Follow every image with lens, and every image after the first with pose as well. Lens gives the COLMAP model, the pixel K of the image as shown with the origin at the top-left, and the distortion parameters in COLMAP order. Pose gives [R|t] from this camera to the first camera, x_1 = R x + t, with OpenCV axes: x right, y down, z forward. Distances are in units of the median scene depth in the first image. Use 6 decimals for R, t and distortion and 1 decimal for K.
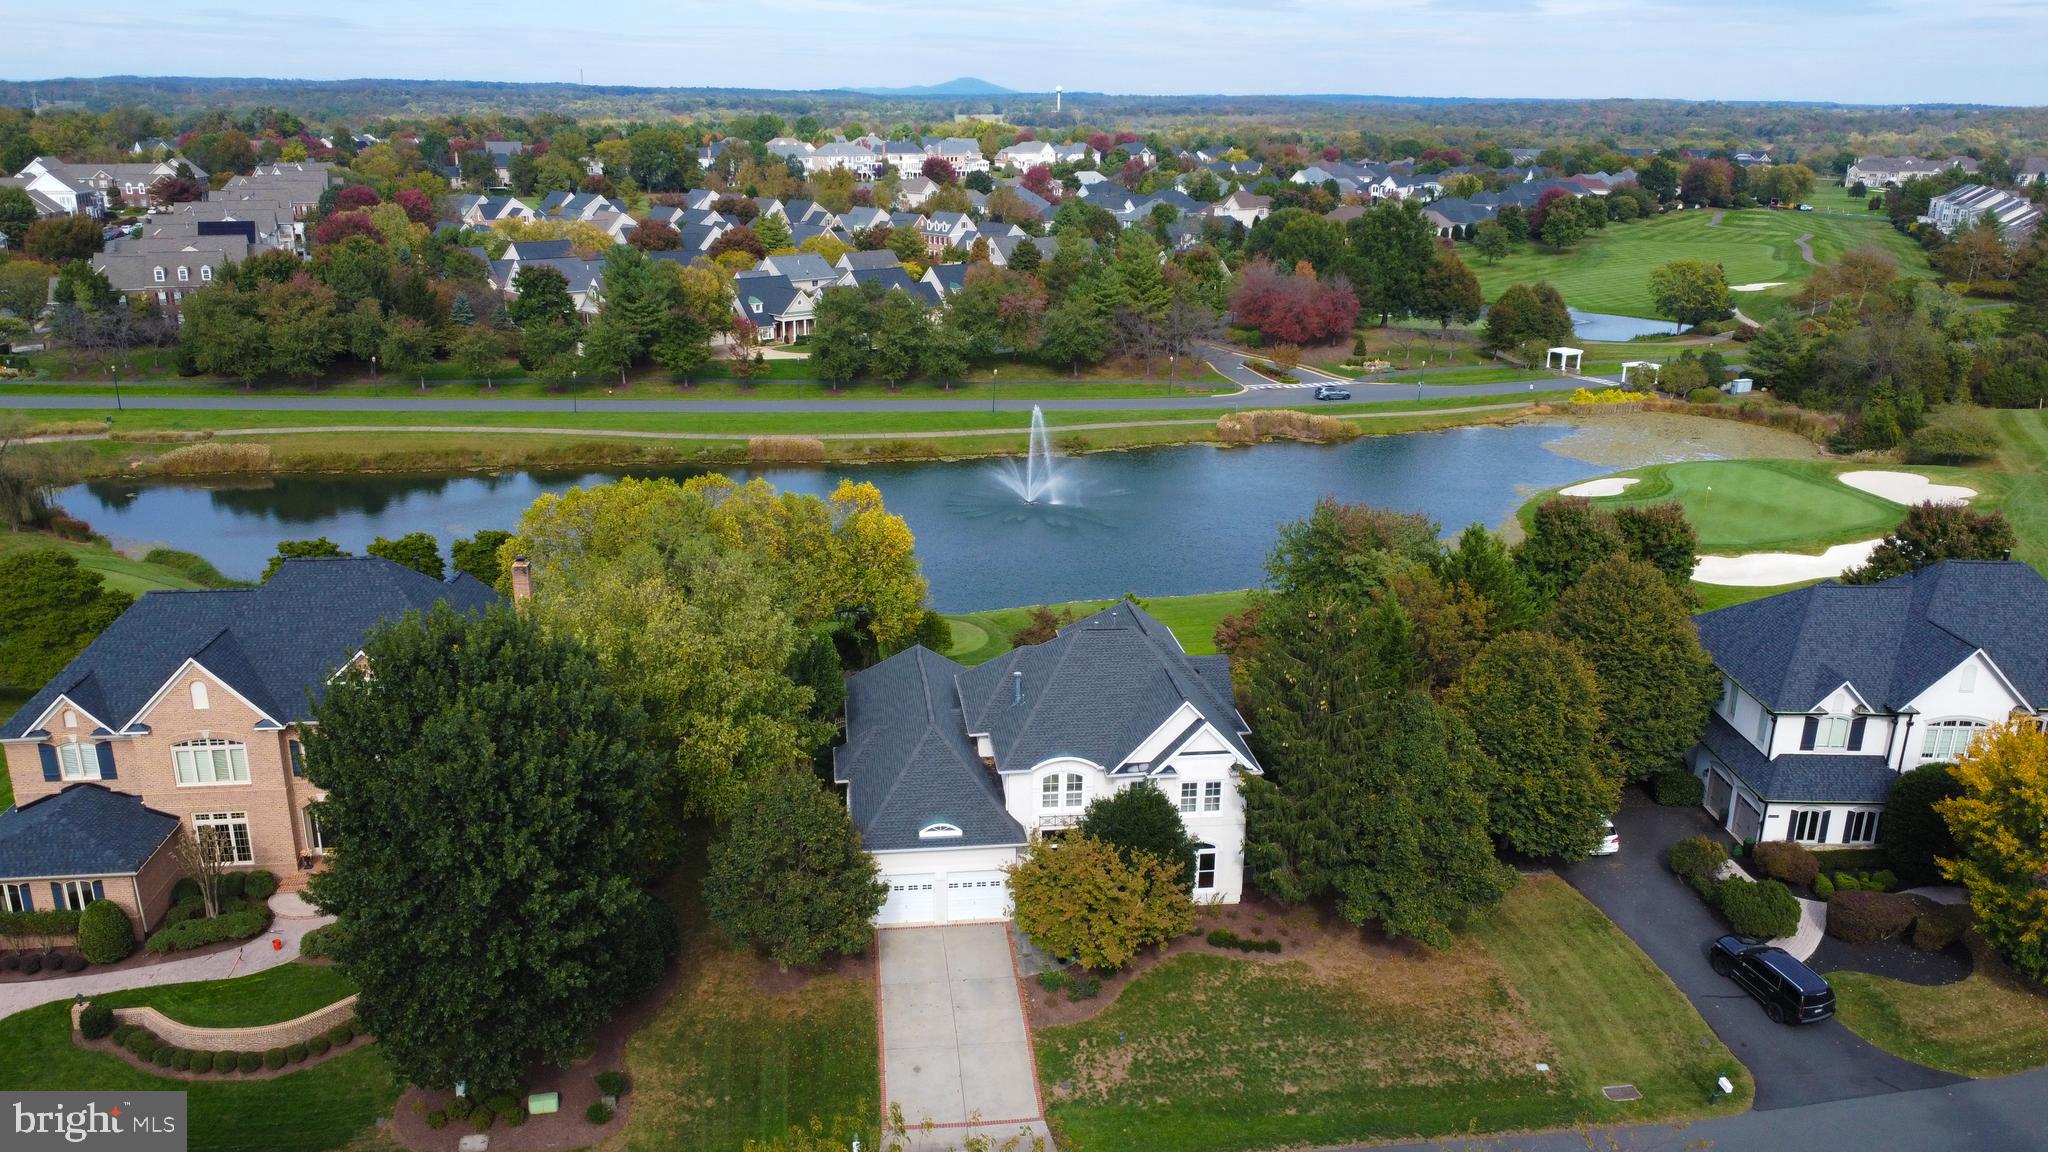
lens RADIAL K [[1536.8, 0, 1025.2], [0, 1536.8, 584.8], [0, 0, 1]] dist [0.005115, -0.005035]
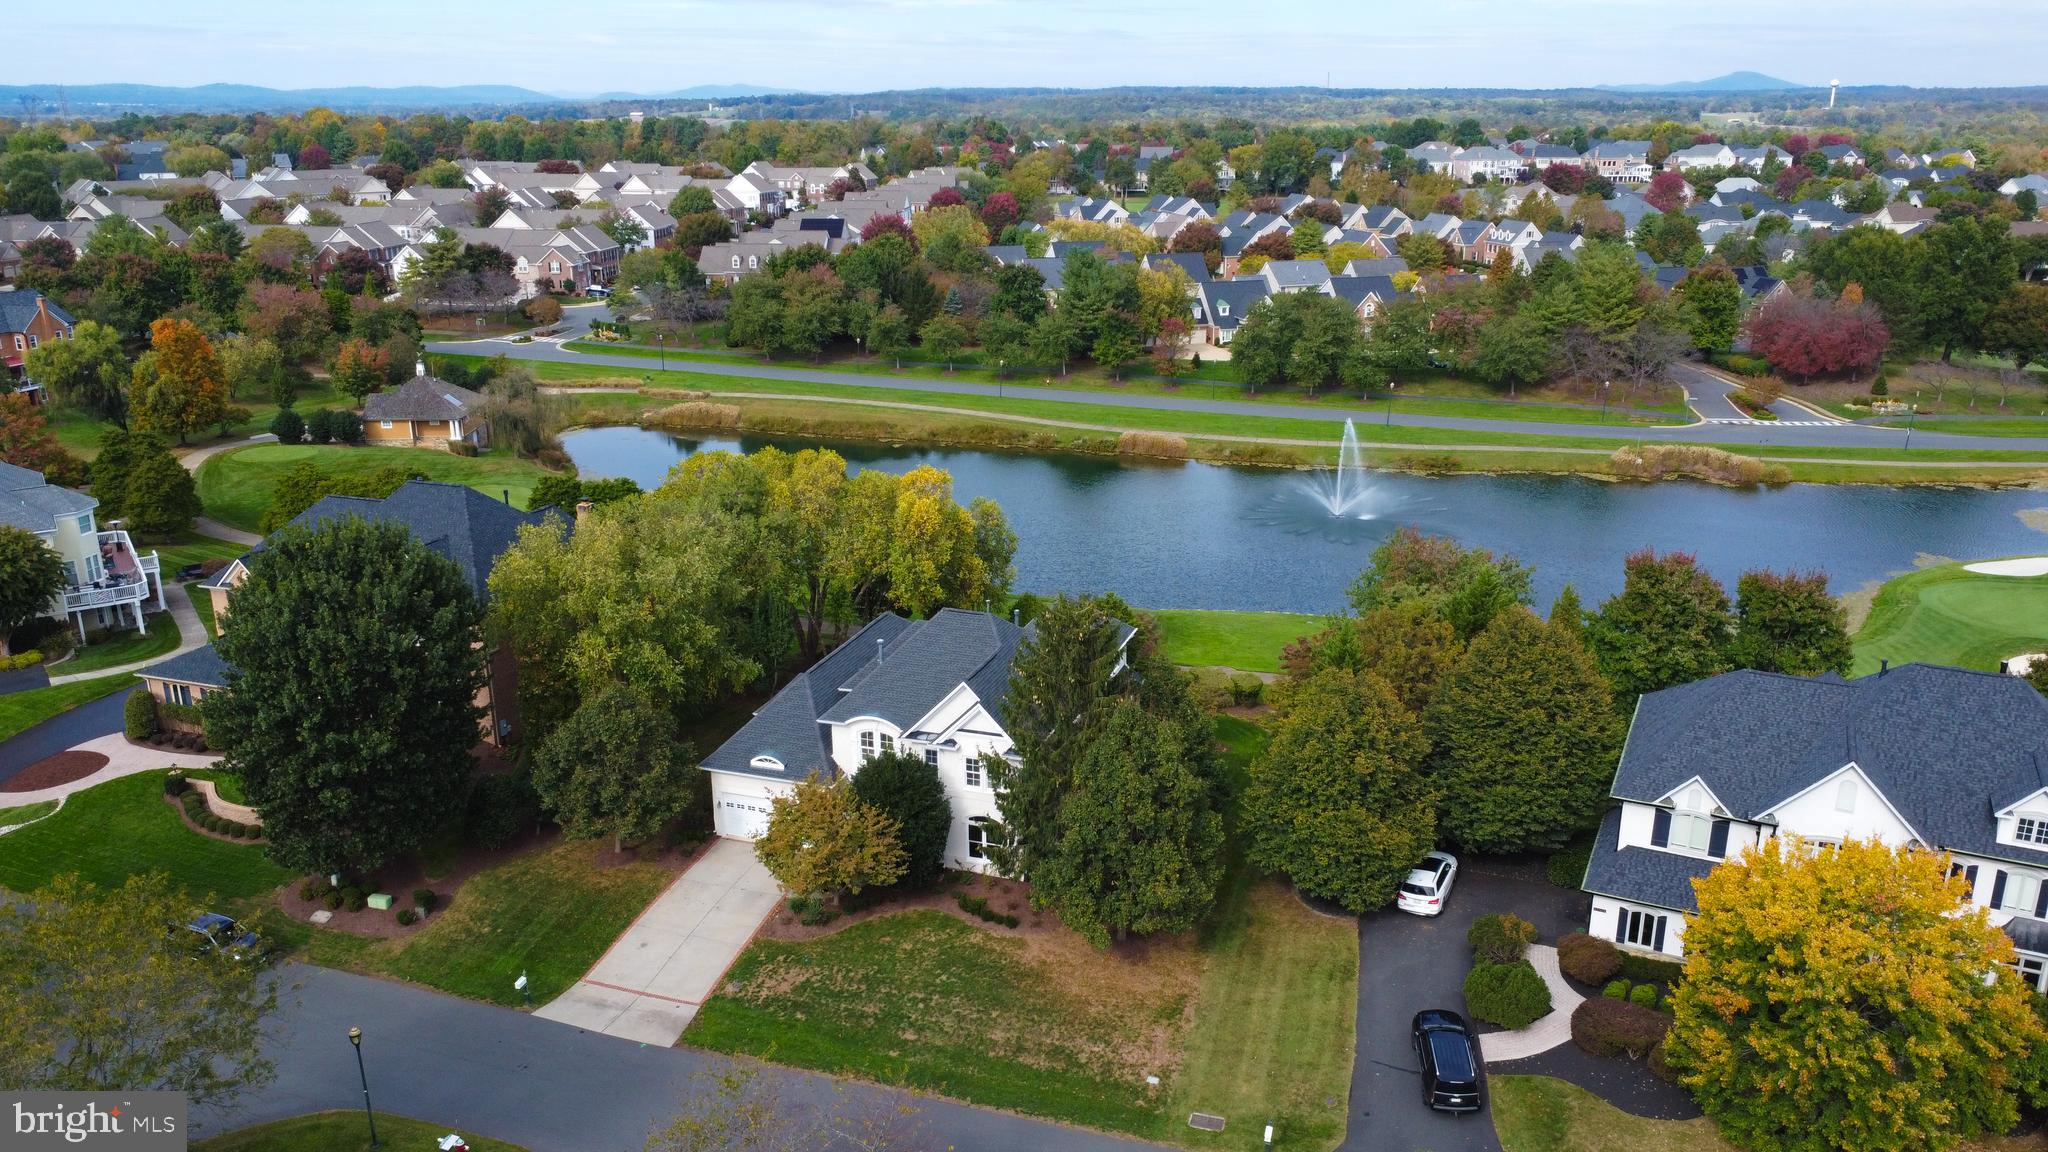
lens RADIAL K [[1536.8, 0, 1030.8], [0, 1536.8, 585.5], [0, 0, 1]] dist [0.005115, -0.005035]
pose [[0.898620, 0.118161, -0.422516, 0.429817], [-0.118330, 0.992636, 0.025933, -0.018750], [0.422469, 0.026693, 0.905984, 0.022663]]
